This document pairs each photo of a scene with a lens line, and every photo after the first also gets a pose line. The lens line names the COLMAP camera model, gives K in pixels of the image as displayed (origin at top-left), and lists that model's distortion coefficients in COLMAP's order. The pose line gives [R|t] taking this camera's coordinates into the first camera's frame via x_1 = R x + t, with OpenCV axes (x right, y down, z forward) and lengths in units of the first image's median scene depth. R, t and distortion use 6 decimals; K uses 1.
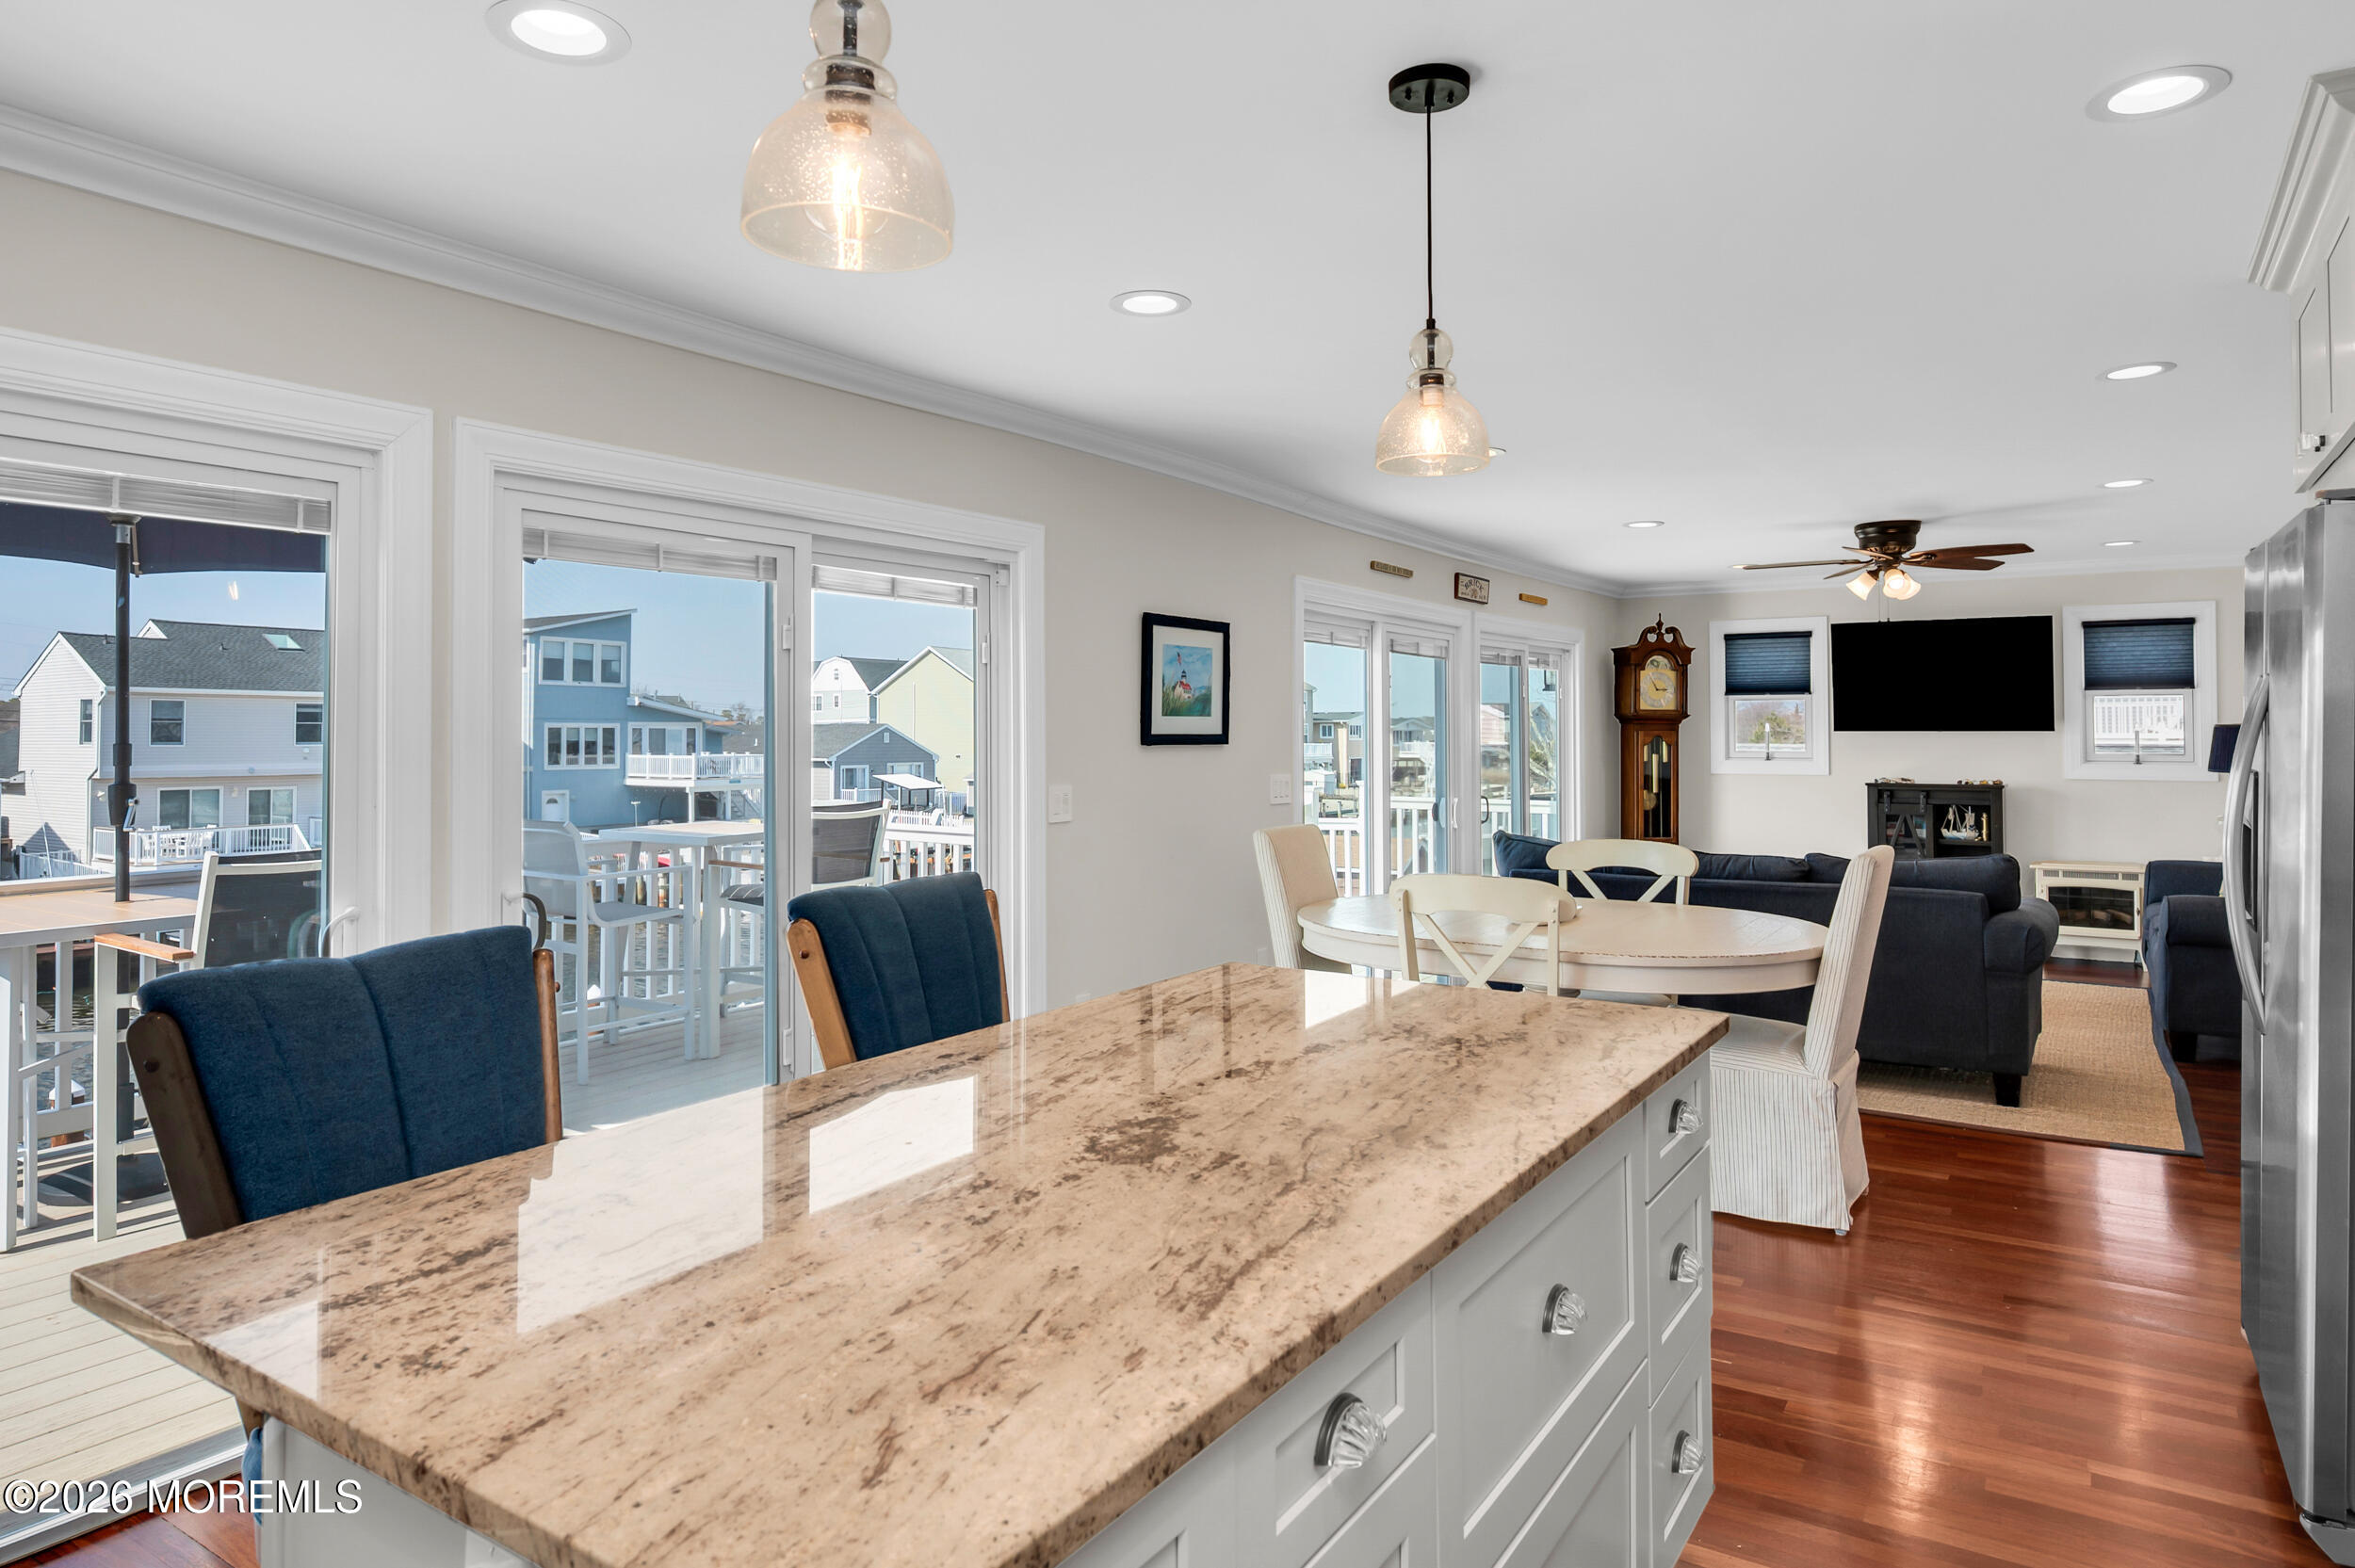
lens RADIAL K [[1411.0, 0, 1171.2], [0, 1411.0, 708.8], [0, 0, 1]] dist [-0.002604, -0.001194]
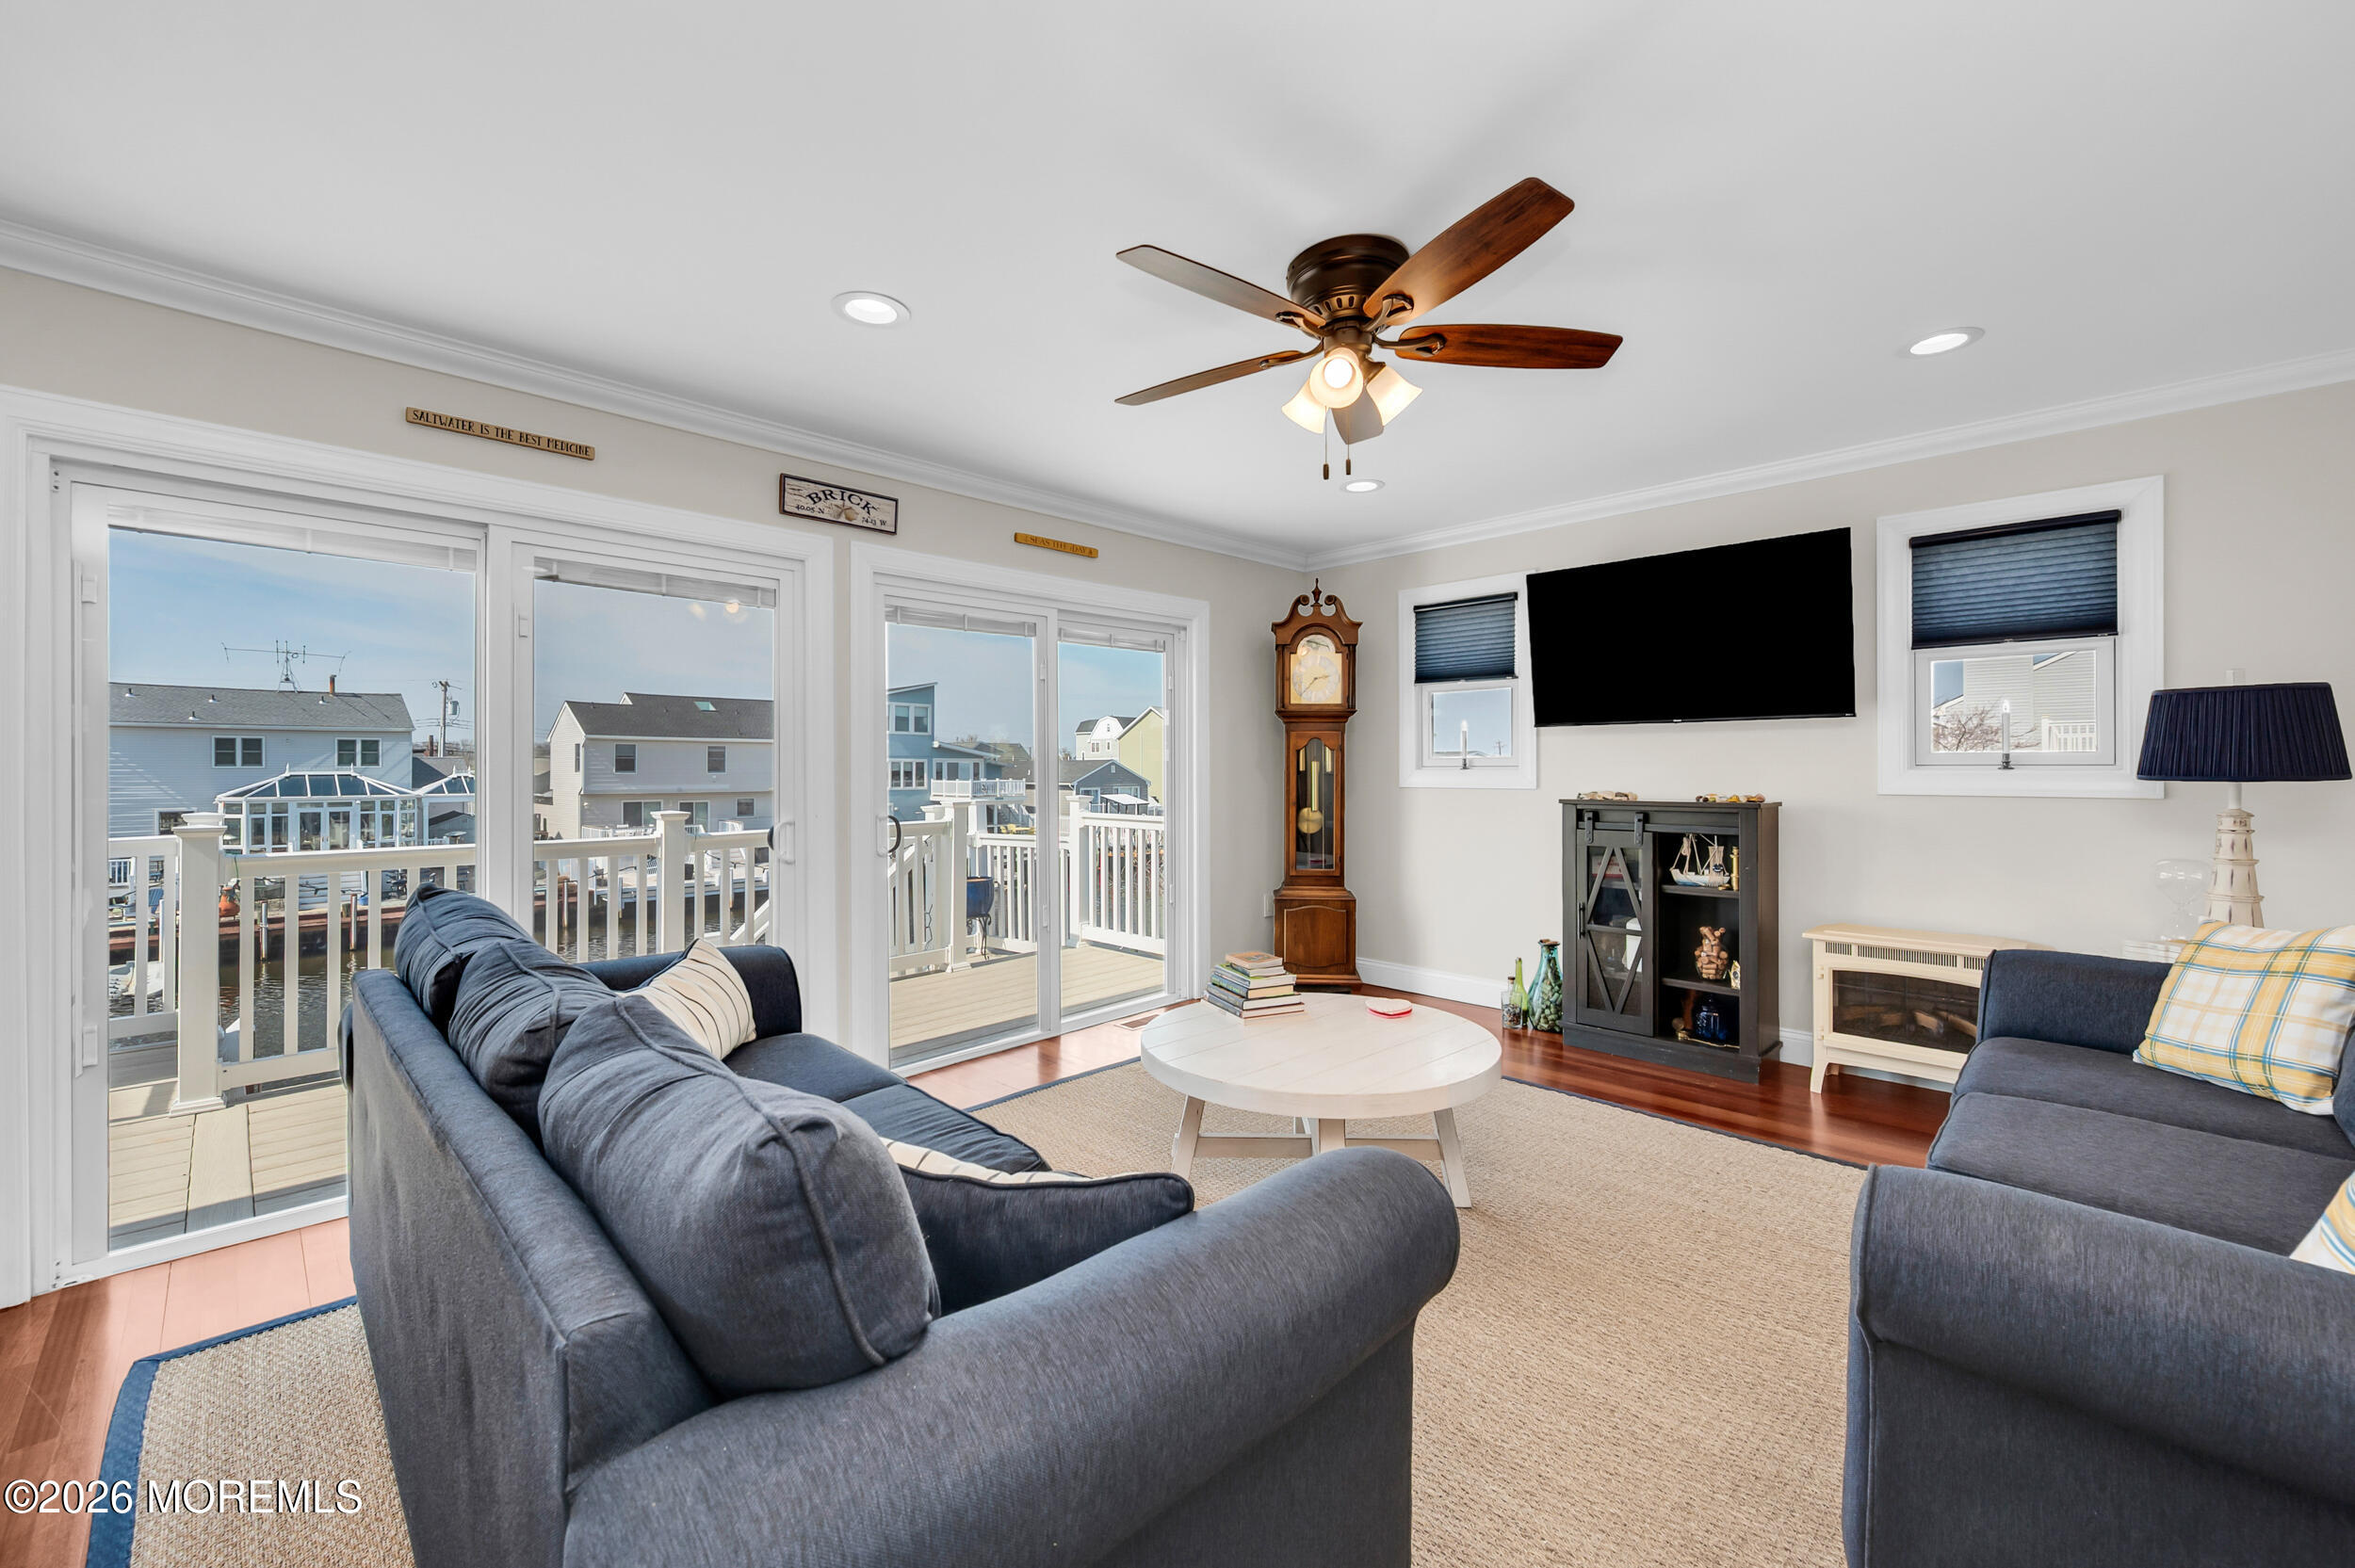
lens RADIAL K [[942.8, 0, 1170.7], [0, 942.8, 771.2], [0, 0, 1]] dist [-0.002290, -0.000428]
pose [[0.979674, -0.000874, -0.200596, 0.383309], [0.004978, 0.999788, 0.019955, 0.027644], [0.200537, -0.020548, 0.979471, 0.493188]]
